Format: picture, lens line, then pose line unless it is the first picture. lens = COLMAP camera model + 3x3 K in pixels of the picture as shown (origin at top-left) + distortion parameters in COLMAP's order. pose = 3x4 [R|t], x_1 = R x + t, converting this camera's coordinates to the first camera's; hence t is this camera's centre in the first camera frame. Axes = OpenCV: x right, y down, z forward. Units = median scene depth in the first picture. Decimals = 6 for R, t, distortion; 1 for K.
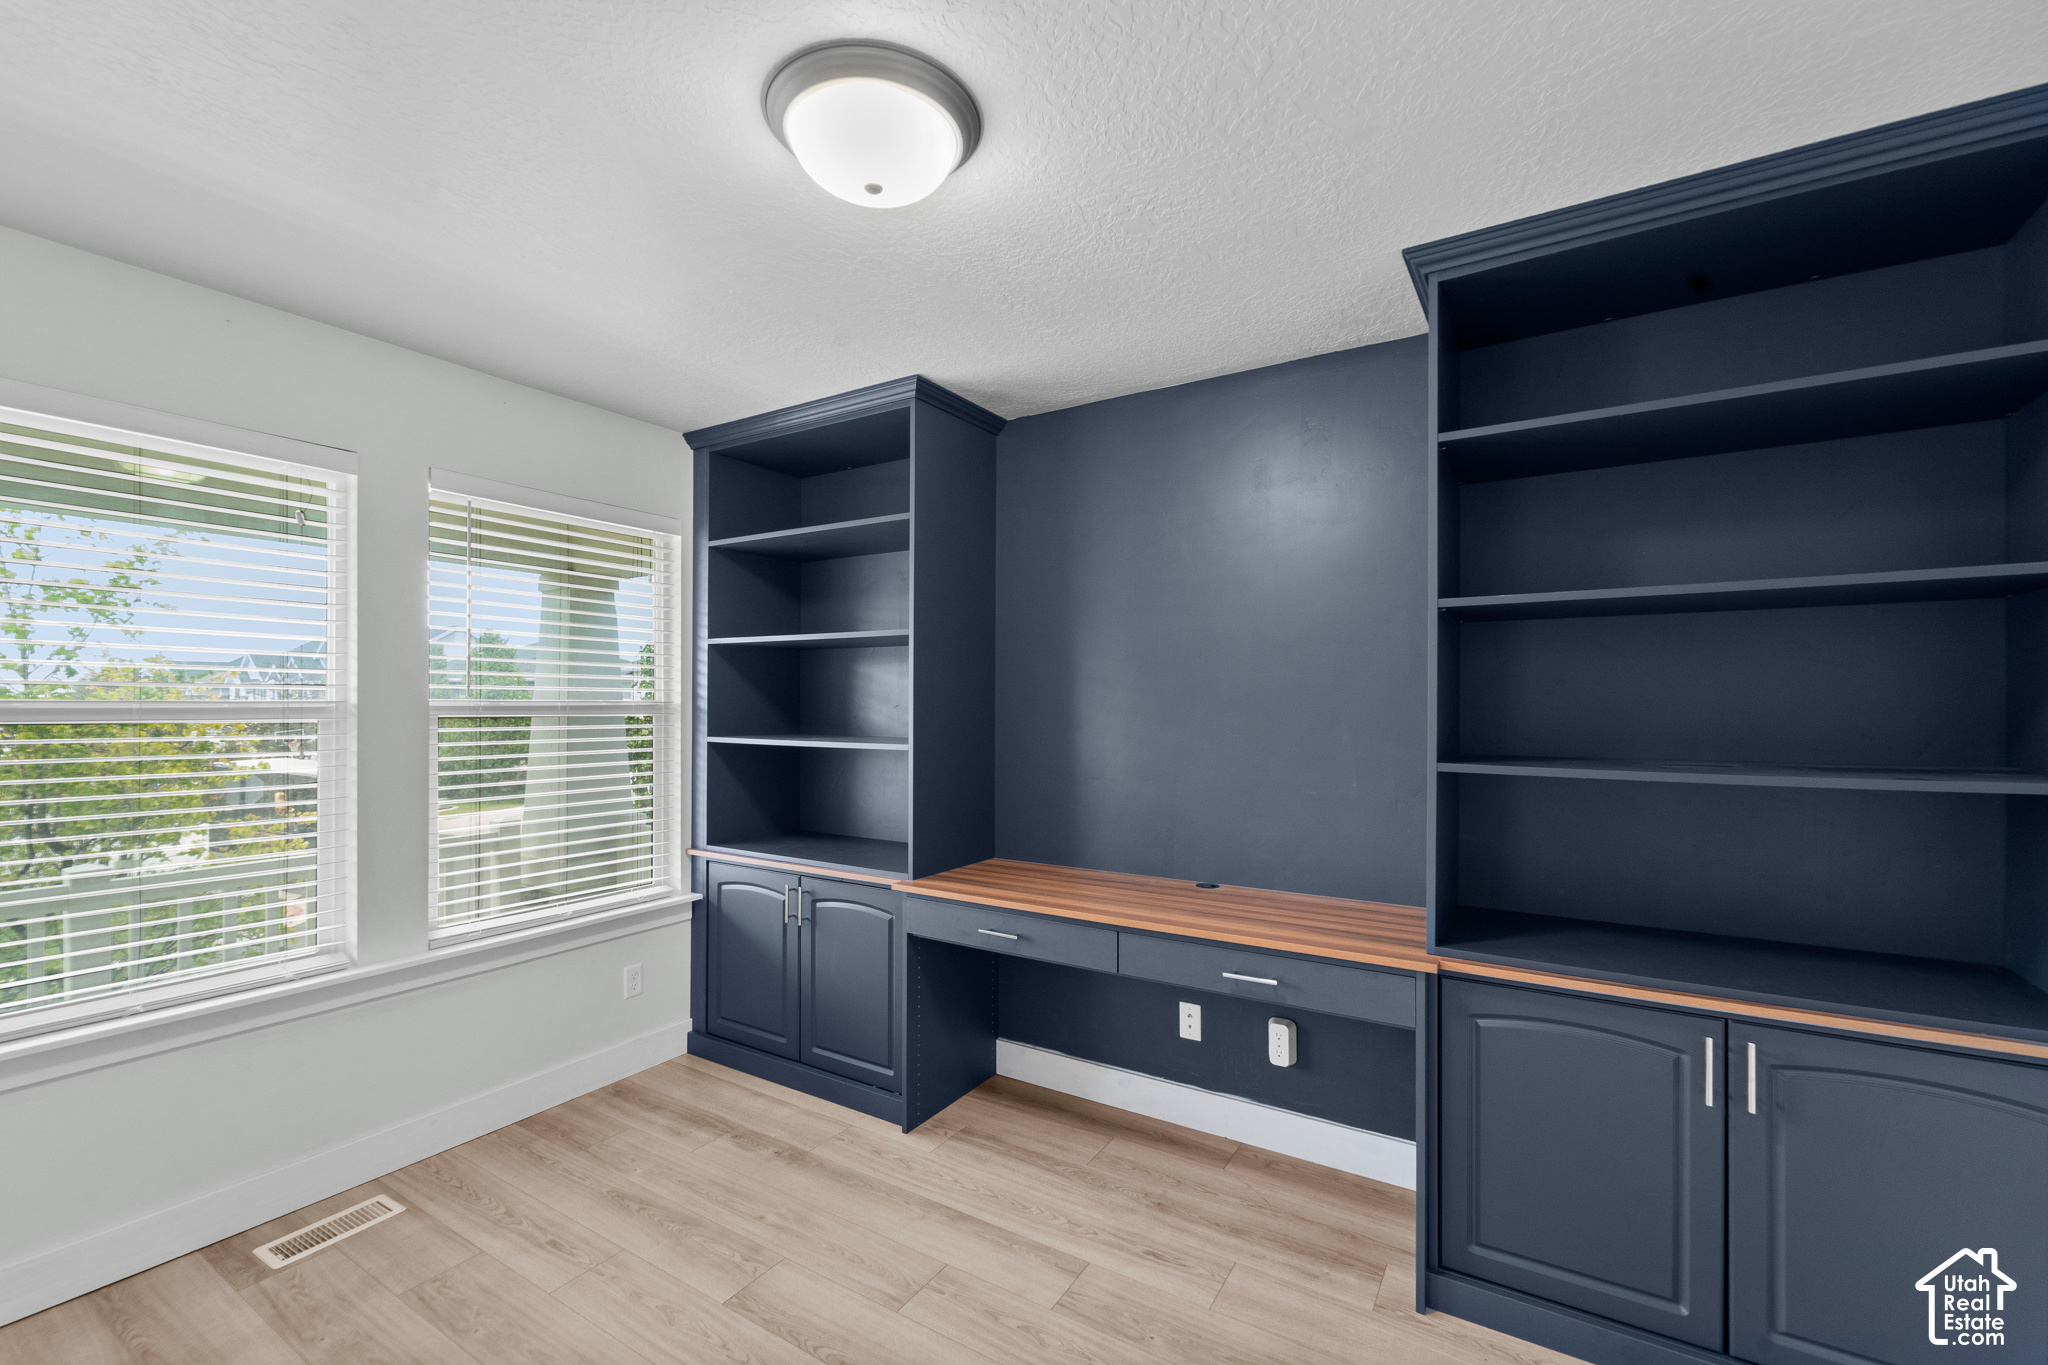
lens RADIAL K [[853.2, 0, 1013.3], [0, 853.2, 700.9], [0, 0, 1]] dist [0.000187, -0.002917]
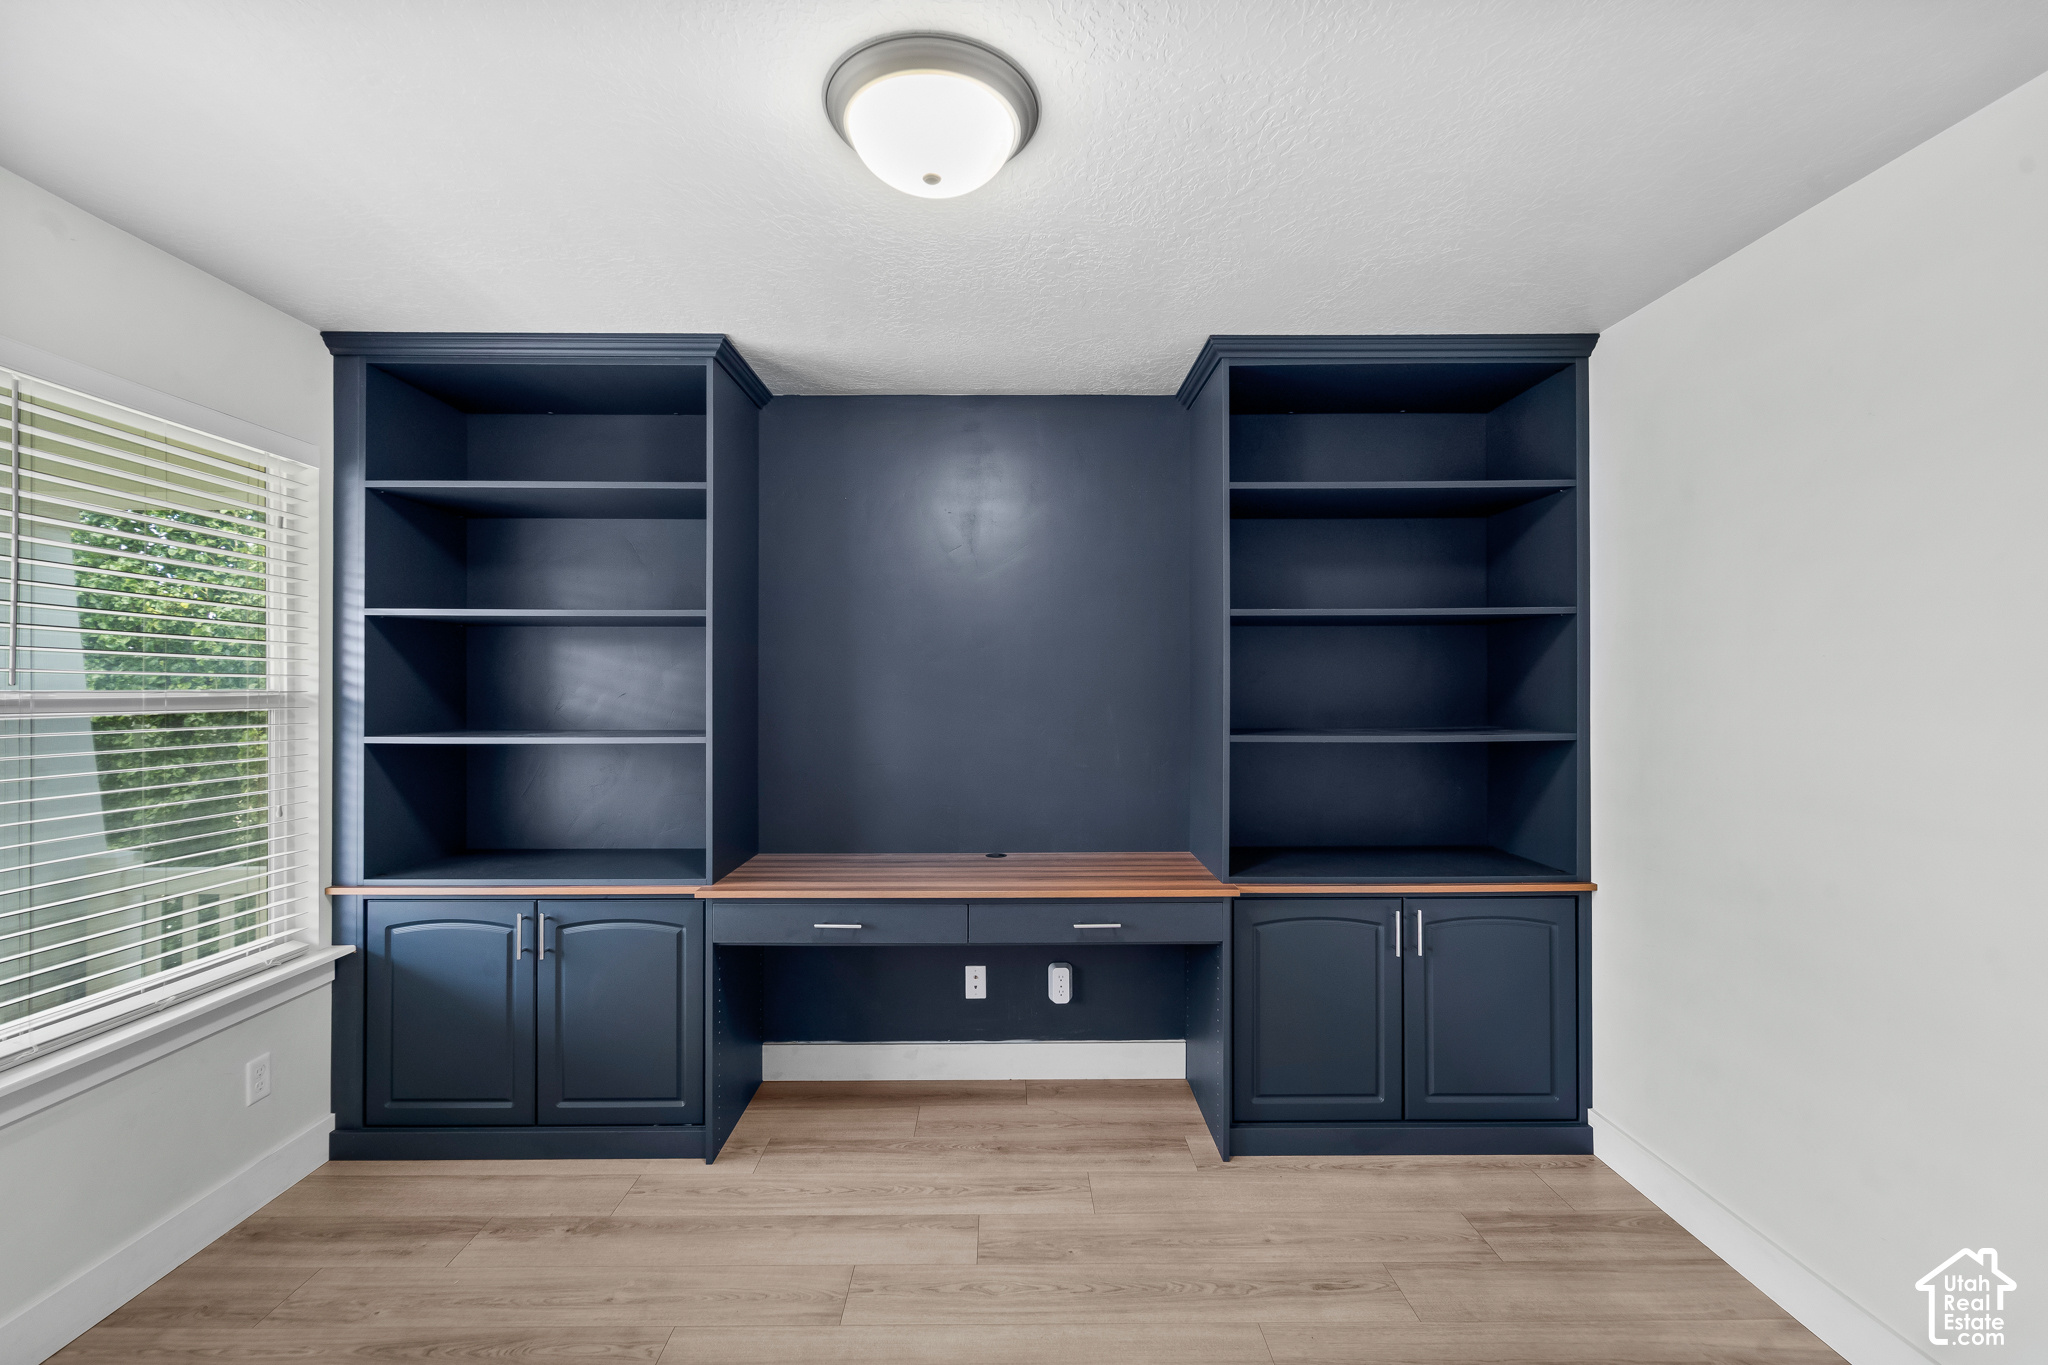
lens RADIAL K [[853.2, 0, 1011.0], [0, 853.2, 684.0], [0, 0, 1]] dist [0.000187, -0.002917]
pose [[0.842960, -0.001594, 0.537974, -0.346409], [0.002629, 0.999996, -0.001156, -0.003446], [-0.537970, 0.002389, 0.842960, 0.058872]]
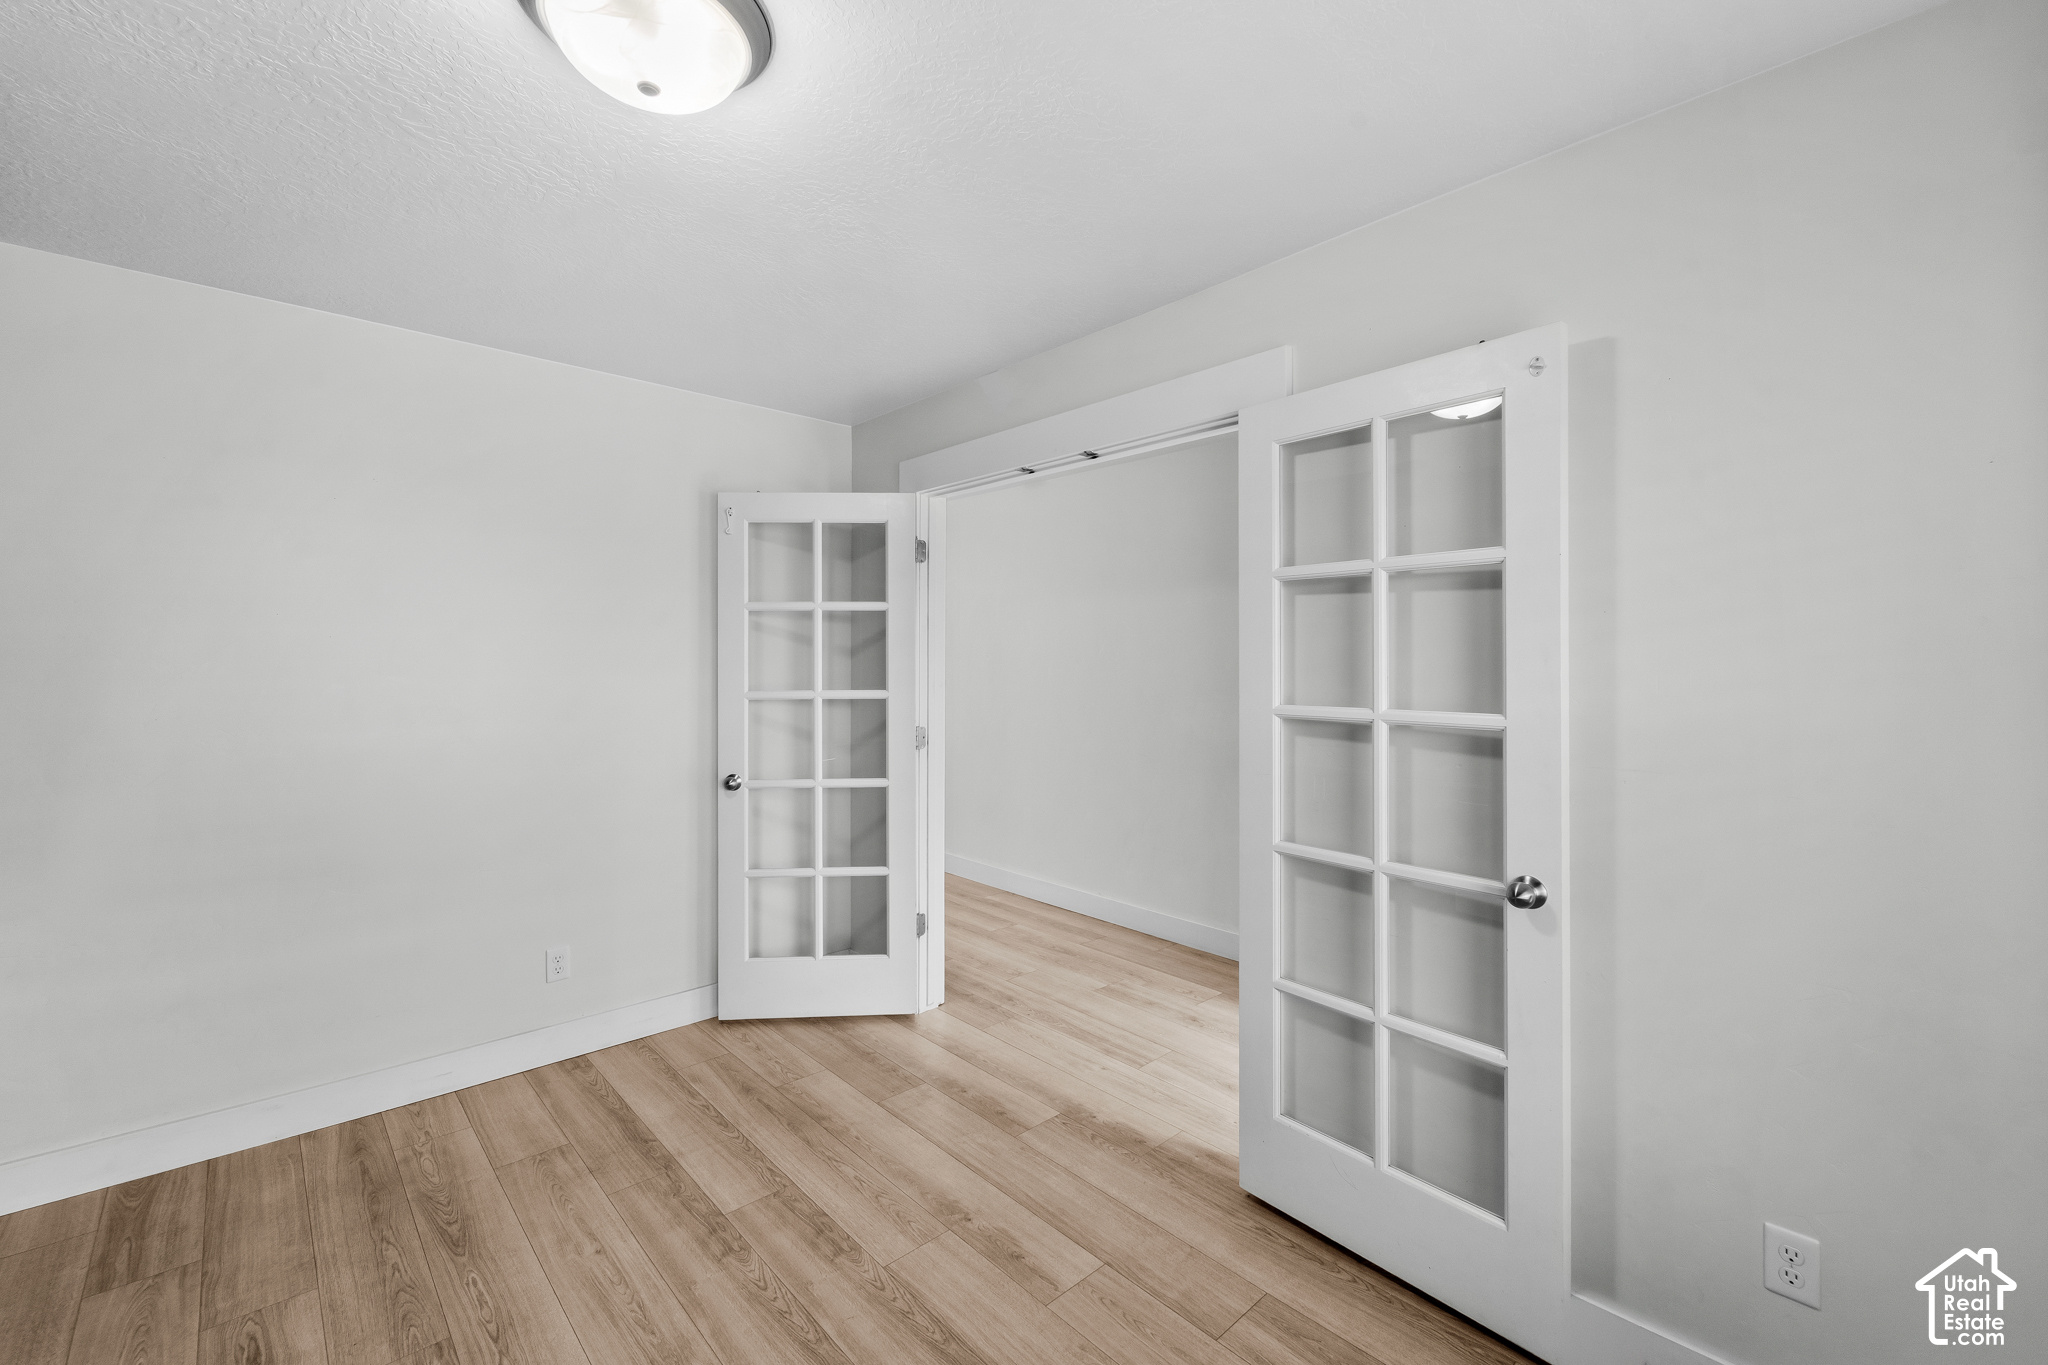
lens RADIAL K [[853.2, 0, 1028.1], [0, 853.2, 665.0], [0, 0, 1]] dist [0.000187, -0.002917]
pose [[-0.965399, -0.006709, 0.260690, -0.524309], [-0.003576, 0.999916, 0.012490, -0.022198], [-0.260752, 0.011125, -0.965342, 1.712966]]
